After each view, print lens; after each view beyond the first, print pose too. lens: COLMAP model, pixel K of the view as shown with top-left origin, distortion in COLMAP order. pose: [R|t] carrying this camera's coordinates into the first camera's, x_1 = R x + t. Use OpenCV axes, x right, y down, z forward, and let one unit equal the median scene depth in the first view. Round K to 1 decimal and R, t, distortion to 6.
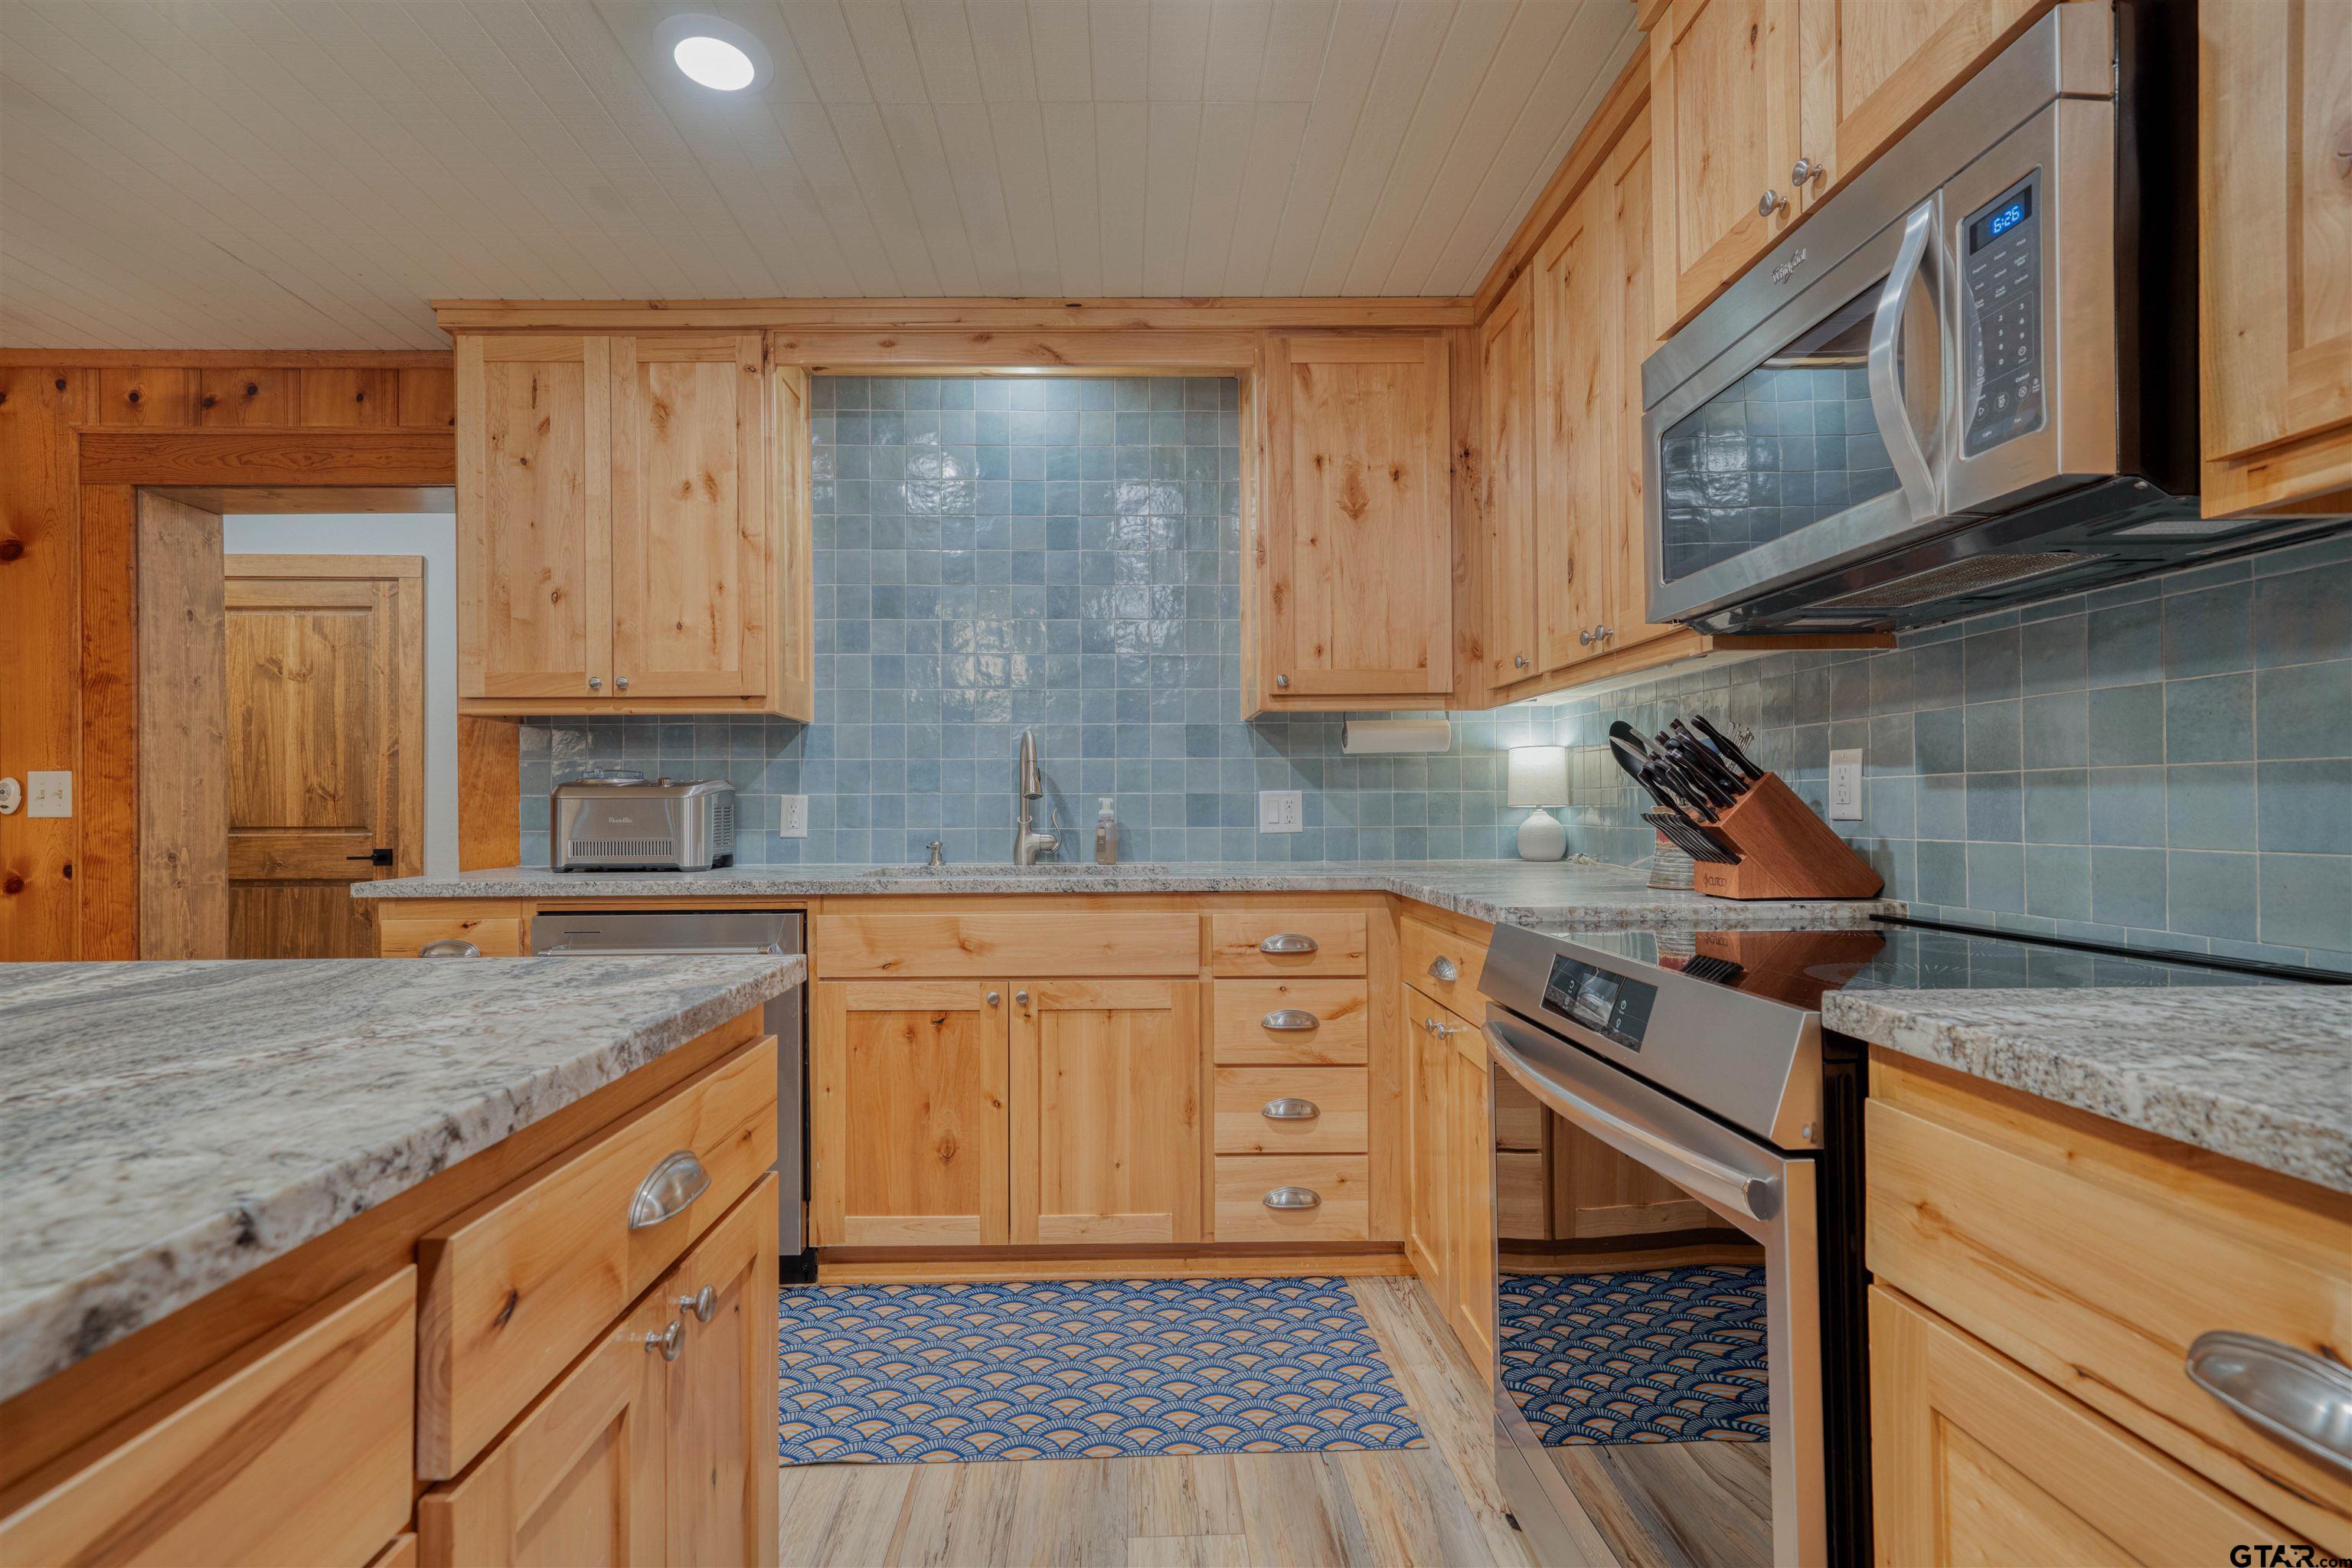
lens RADIAL K [[1068.3, 0, 1140.0], [0, 1068.3, 800.9], [0, 0, 1]] dist [0.002438, 0.000269]
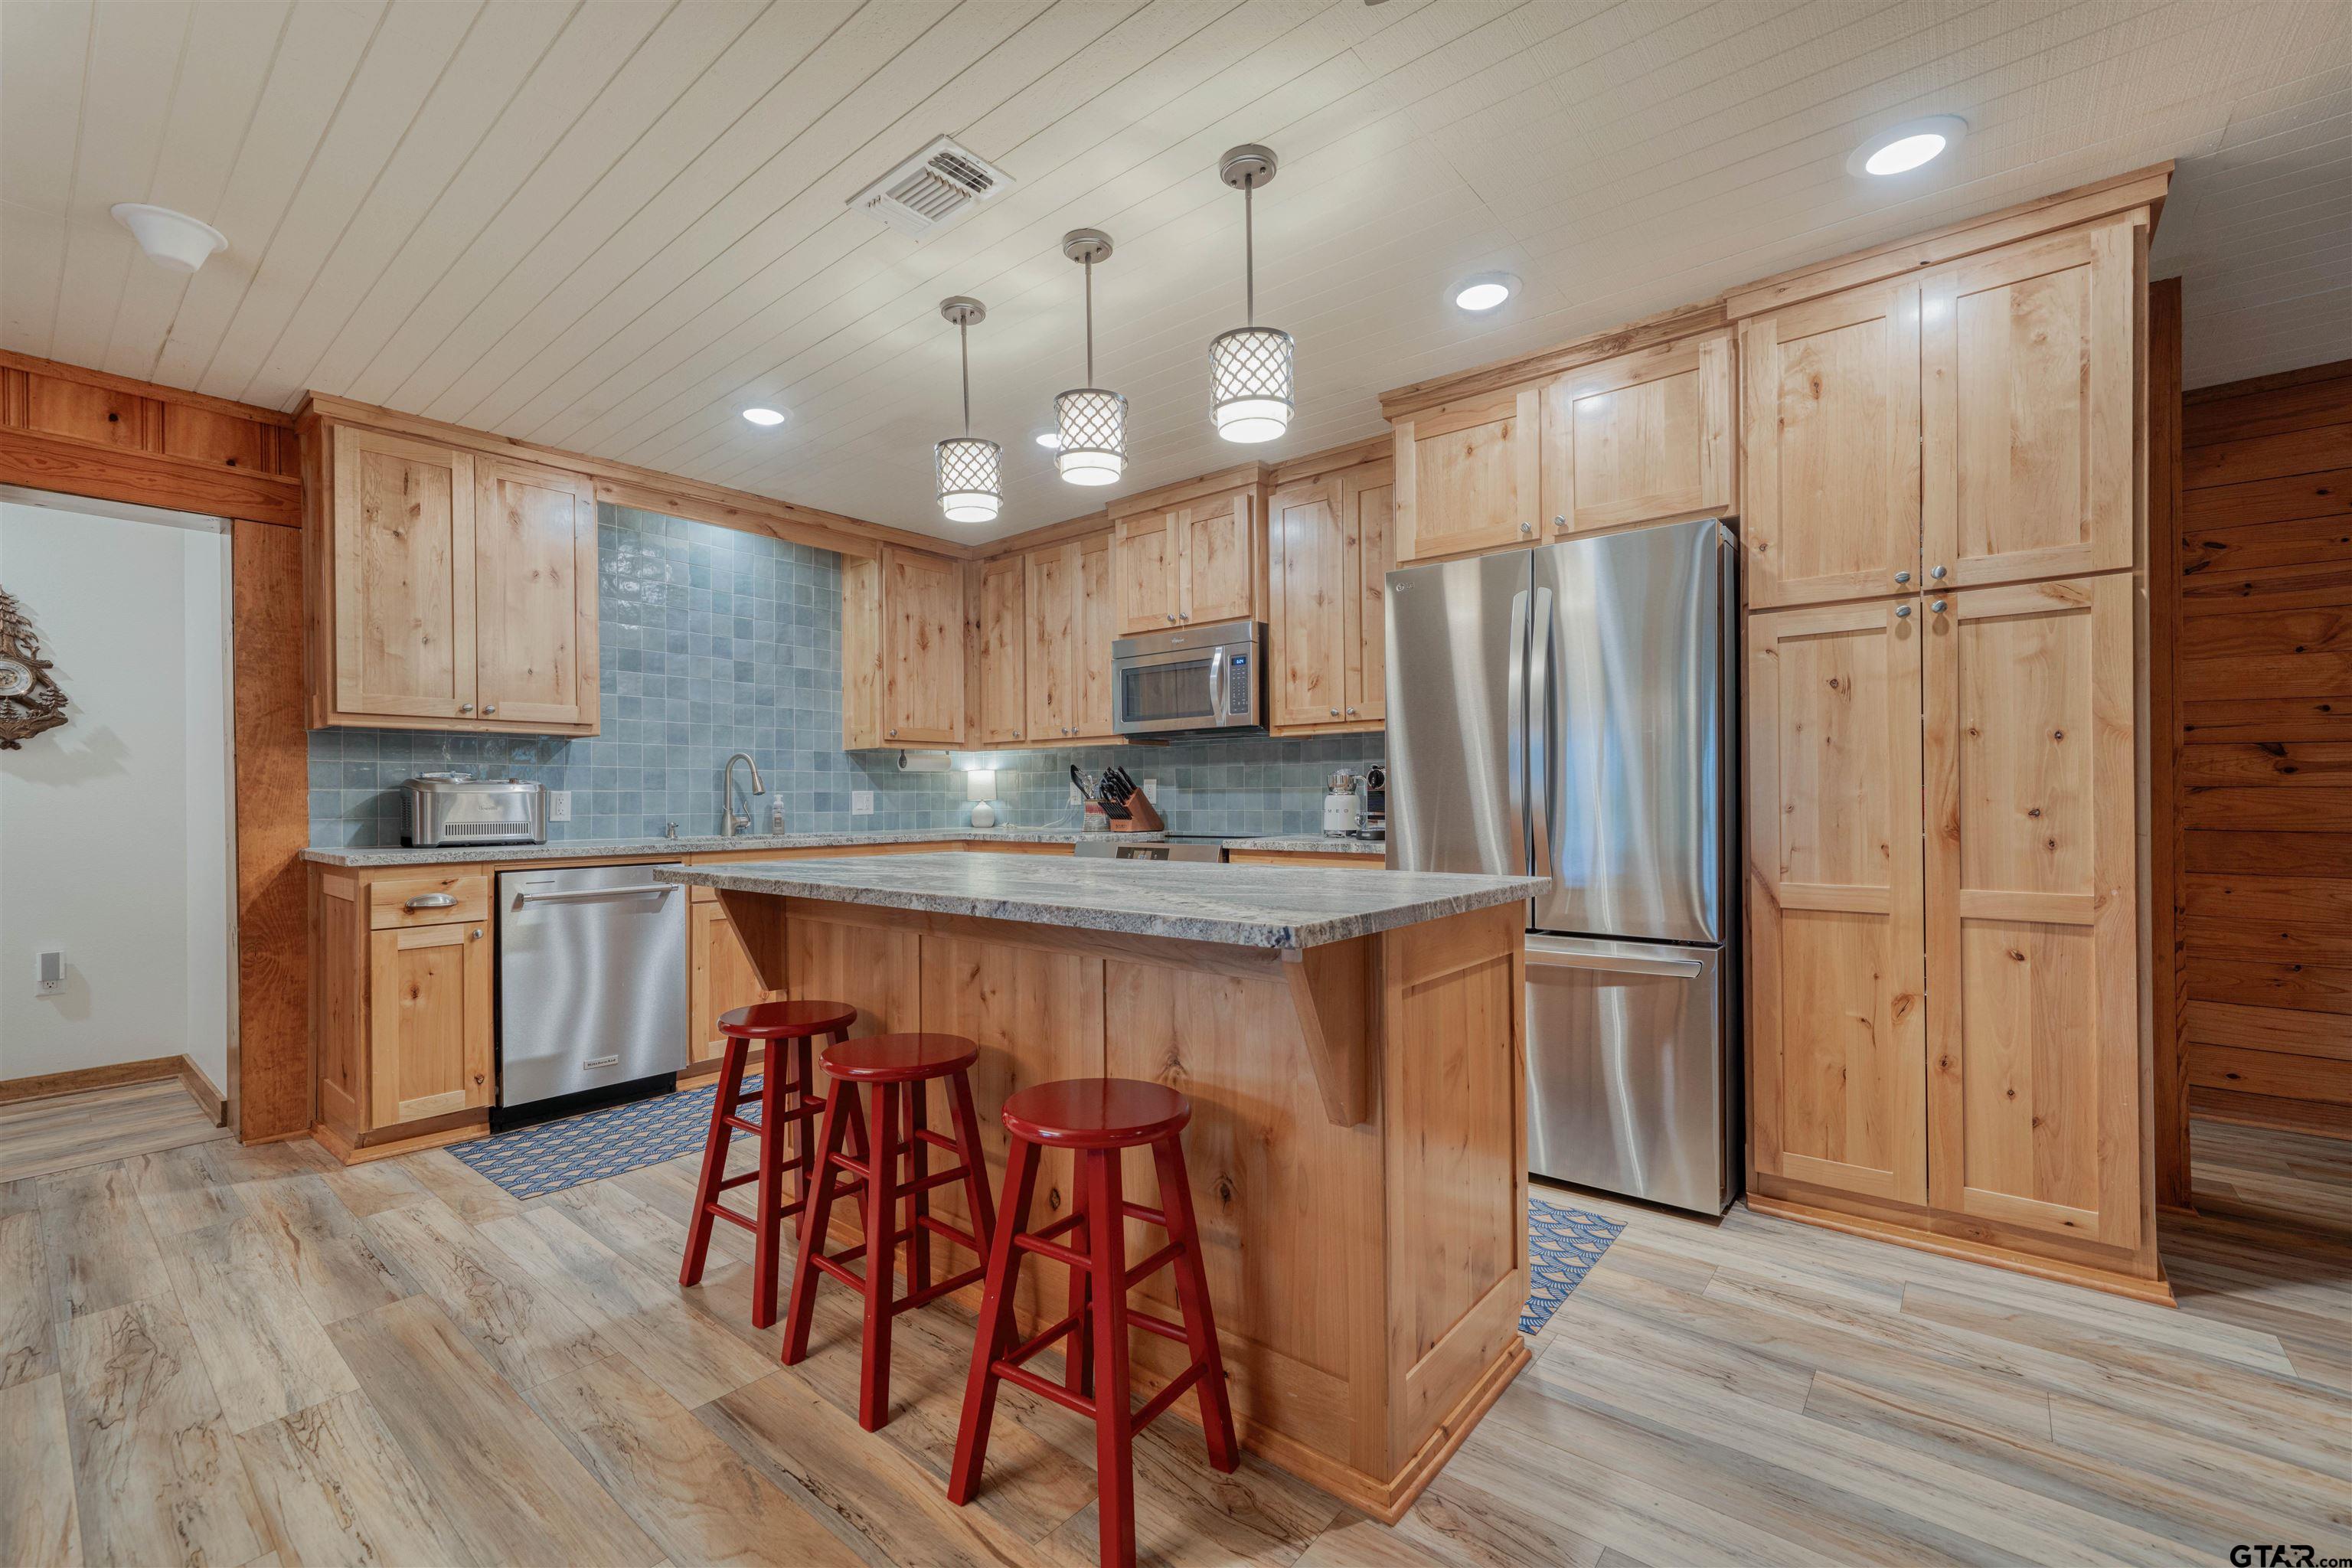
lens RADIAL K [[986.9, 0, 1177.6], [0, 986.9, 797.6], [0, 0, 1]] dist [0.002289, 0.000117]
pose [[0.644577, 0.003398, 0.764532, -0.857822], [-0.002457, 0.999994, -0.002373, 0.004354], [-0.764535, -0.000348, 0.644582, -0.491379]]
